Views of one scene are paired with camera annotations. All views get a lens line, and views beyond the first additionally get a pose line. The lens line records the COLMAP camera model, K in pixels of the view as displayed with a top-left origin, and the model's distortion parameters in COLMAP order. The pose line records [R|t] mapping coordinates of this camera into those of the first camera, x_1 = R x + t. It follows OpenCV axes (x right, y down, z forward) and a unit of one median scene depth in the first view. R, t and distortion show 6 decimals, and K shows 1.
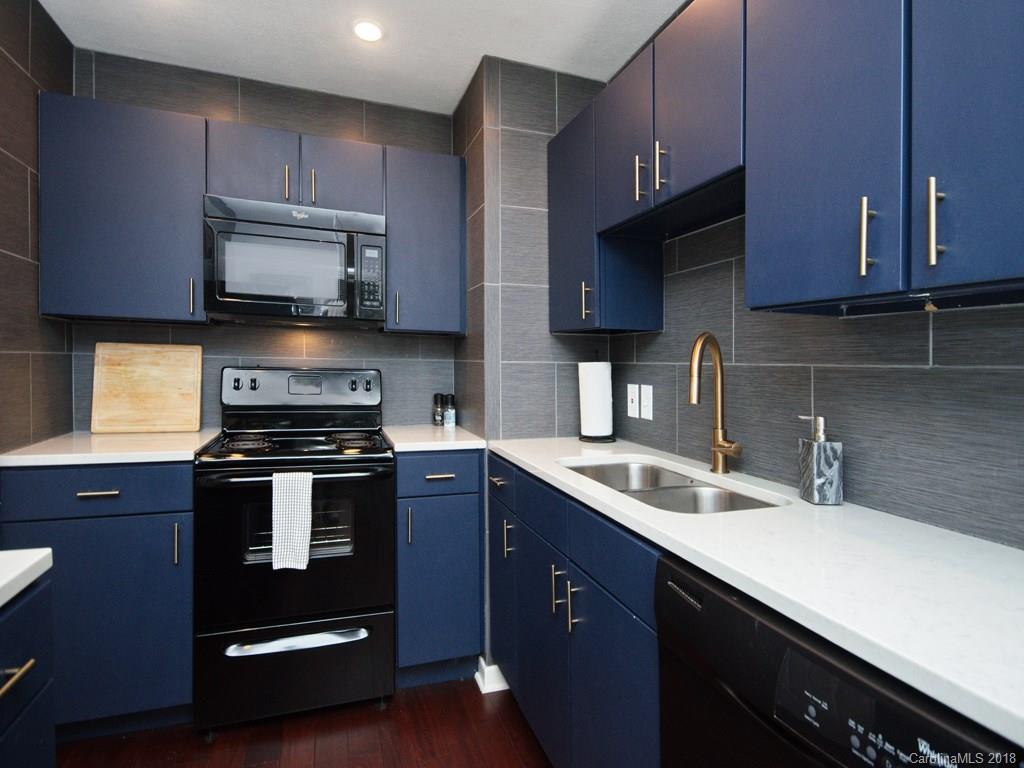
lens RADIAL K [[541.1, 0, 488.4], [0, 541.1, 362.1], [0, 0, 1]] dist [0.013662, 0.001665]
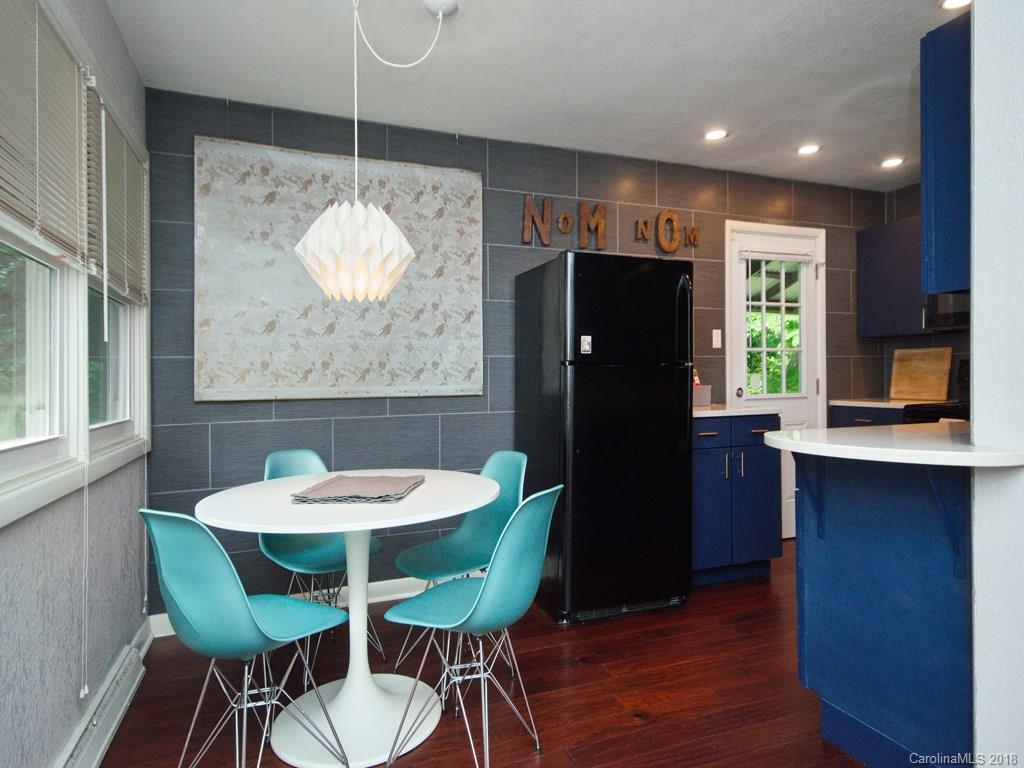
lens RADIAL K [[593.9, 0, 515.0], [0, 593.9, 376.3], [0, 0, 1]] dist [0.021471, 0.005476]
pose [[0.068703, -0.014021, -0.997539, 1.171920], [0.004693, 0.999895, -0.013731, 0.074410], [0.997626, -0.003738, 0.068762, -0.396184]]
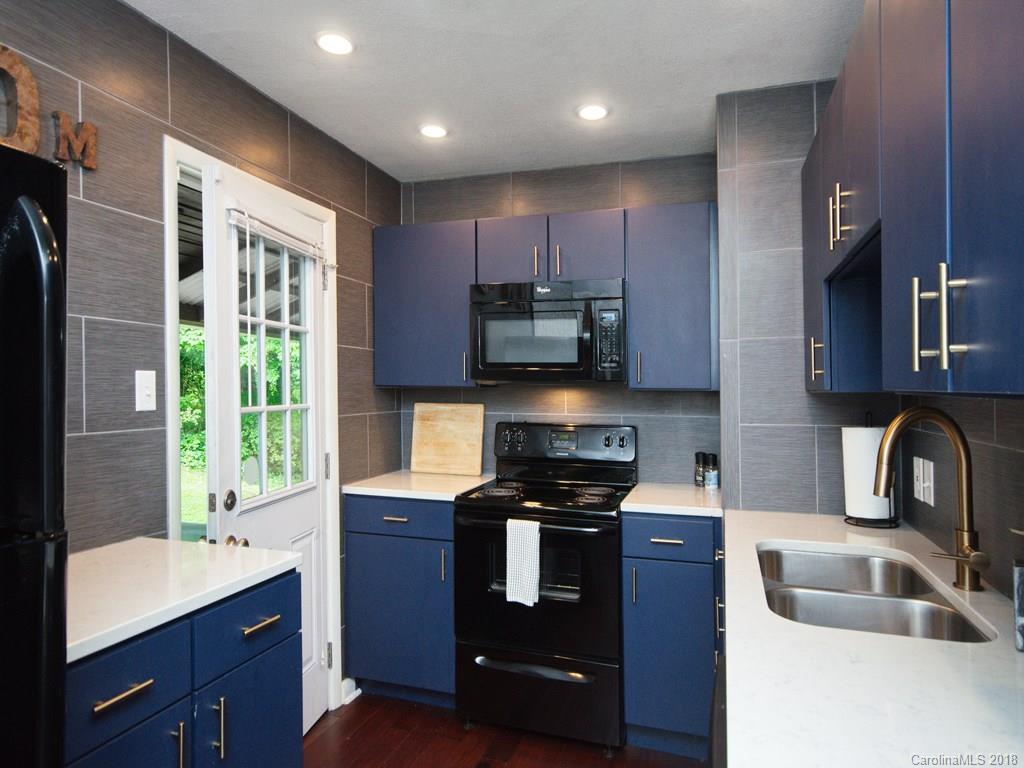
lens RADIAL K [[593.9, 0, 508.3], [0, 593.9, 398.6], [0, 0, 1]] dist [0.021471, 0.005476]
pose [[0.818586, -0.001305, -0.574383, 0.283302], [0.004020, 0.999986, 0.003457, -0.049638], [0.574370, -0.005139, 0.818580, -0.043258]]
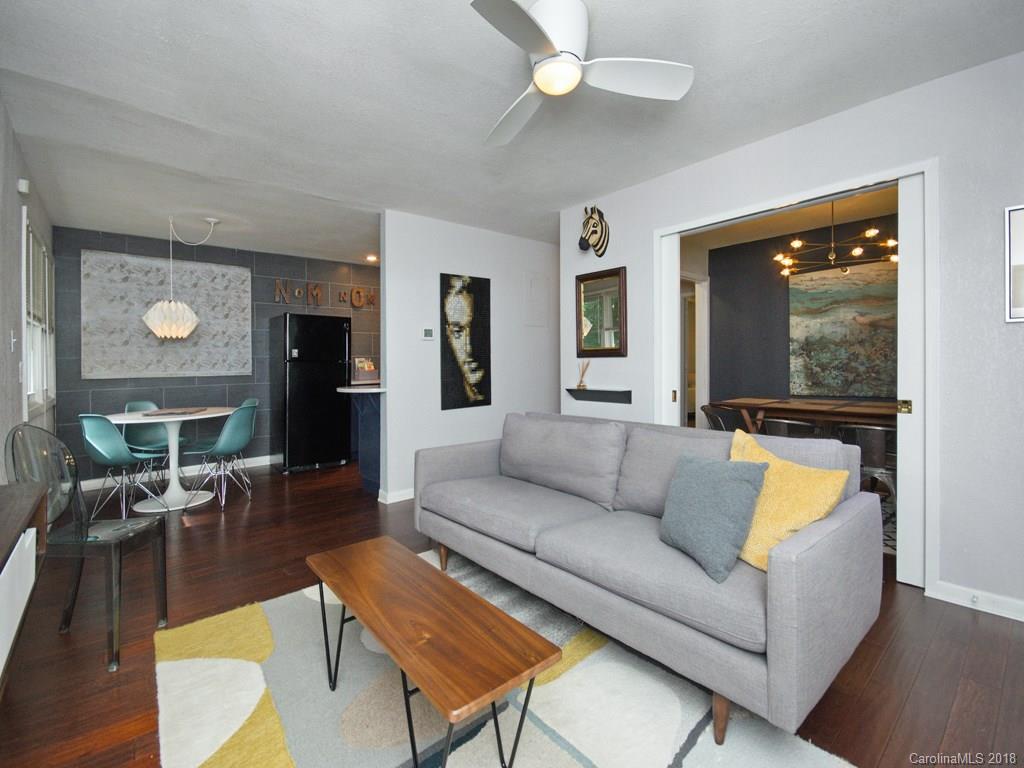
lens RADIAL K [[468.4, 0, 526.7], [0, 468.4, 366.0], [0, 0, 1]] dist [0.015192, -0.000181]
pose [[0.422009, -0.010696, -0.906528, 2.580436], [0.009209, 0.999929, -0.007511, 0.083620], [0.906545, -0.005178, 0.422078, -0.093840]]
